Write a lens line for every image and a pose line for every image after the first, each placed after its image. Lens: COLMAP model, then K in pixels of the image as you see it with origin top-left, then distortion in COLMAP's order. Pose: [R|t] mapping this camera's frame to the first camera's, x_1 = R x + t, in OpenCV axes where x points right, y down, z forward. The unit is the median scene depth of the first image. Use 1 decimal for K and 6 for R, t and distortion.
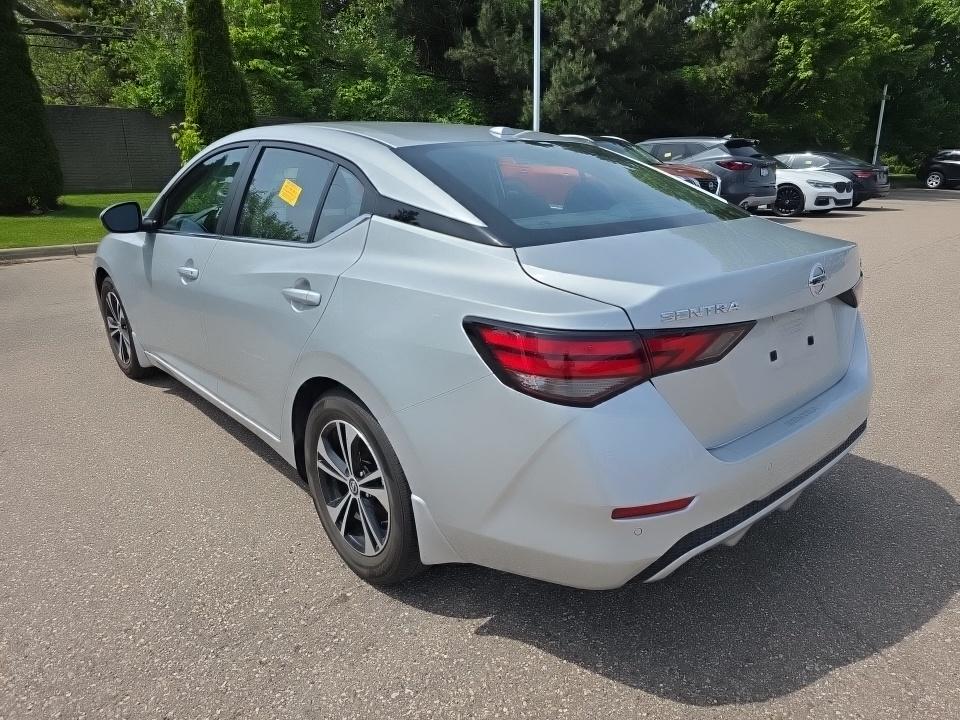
lens RADIAL K [[651.0, 0, 477.1], [0, 651.0, 363.5], [0, 0, 1]] dist [0.035198, -0.034370]
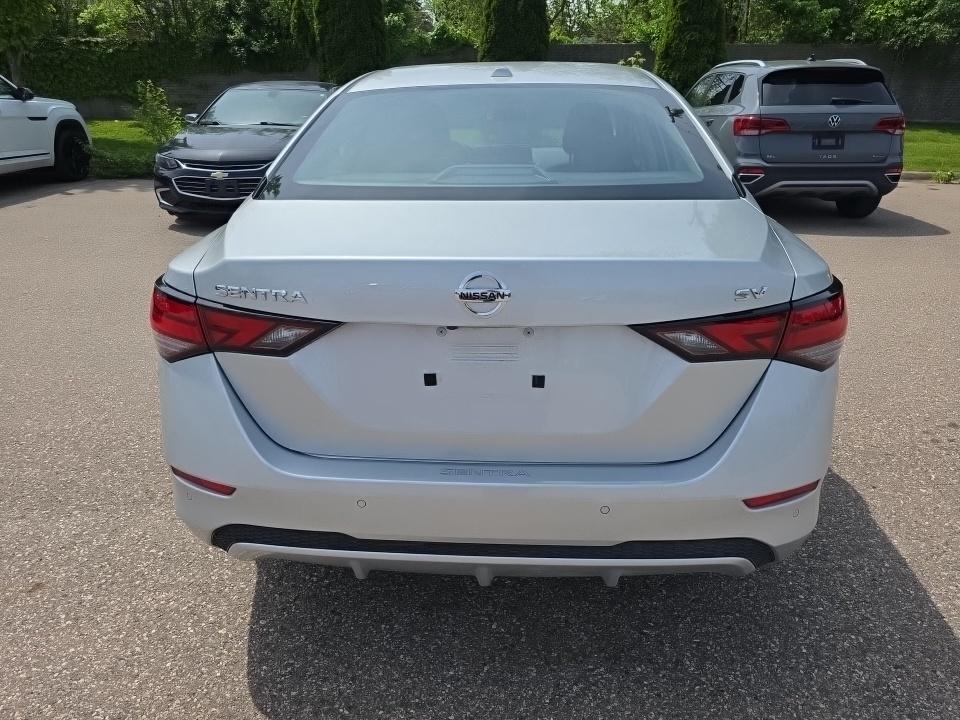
lens RADIAL K [[651.0, 0, 482.3], [0, 651.0, 362.7], [0, 0, 1]] dist [0.035198, -0.034370]
pose [[0.709153, 0.269074, -0.651692, 0.164648], [-0.208866, 0.962998, 0.170326, -0.028940], [0.673407, 0.015329, 0.739113, 0.078828]]
